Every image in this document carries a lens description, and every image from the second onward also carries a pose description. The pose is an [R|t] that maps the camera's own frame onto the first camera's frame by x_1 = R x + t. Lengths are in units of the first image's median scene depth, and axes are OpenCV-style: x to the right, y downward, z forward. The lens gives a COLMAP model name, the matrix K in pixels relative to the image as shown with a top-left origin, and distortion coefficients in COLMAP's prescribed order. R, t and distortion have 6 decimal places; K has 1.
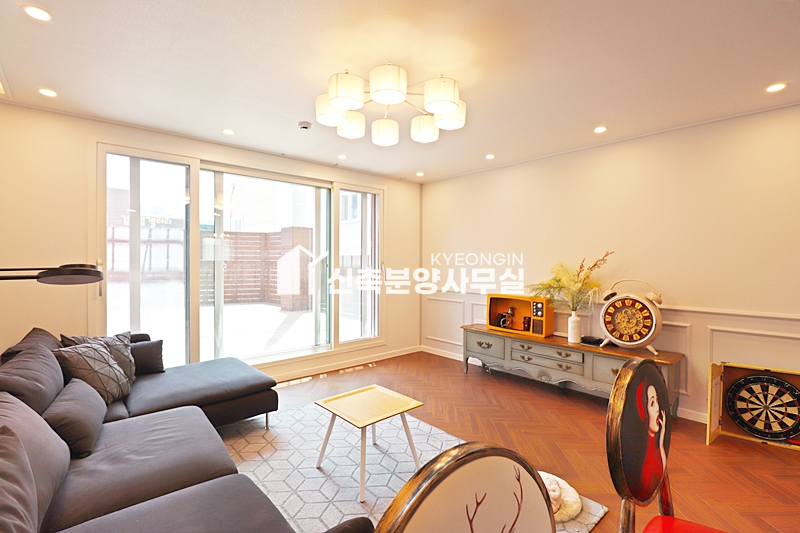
lens RADIAL K [[373.7, 0, 401.9], [0, 373.7, 264.2], [0, 0, 1]] dist [-0.011672, -0.000870]
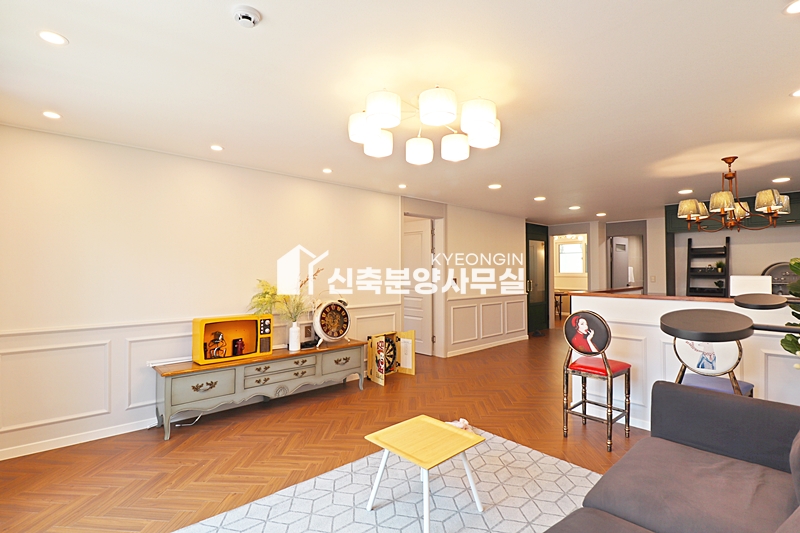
lens RADIAL K [[373.7, 0, 401.7], [0, 373.7, 270.6], [0, 0, 1]] dist [-0.011672, -0.000870]
pose [[-0.019326, 0.008458, 0.999777, -0.615669], [0.014407, 0.999863, -0.008180, -0.010567], [-0.999709, 0.014246, -0.019445, 0.675457]]
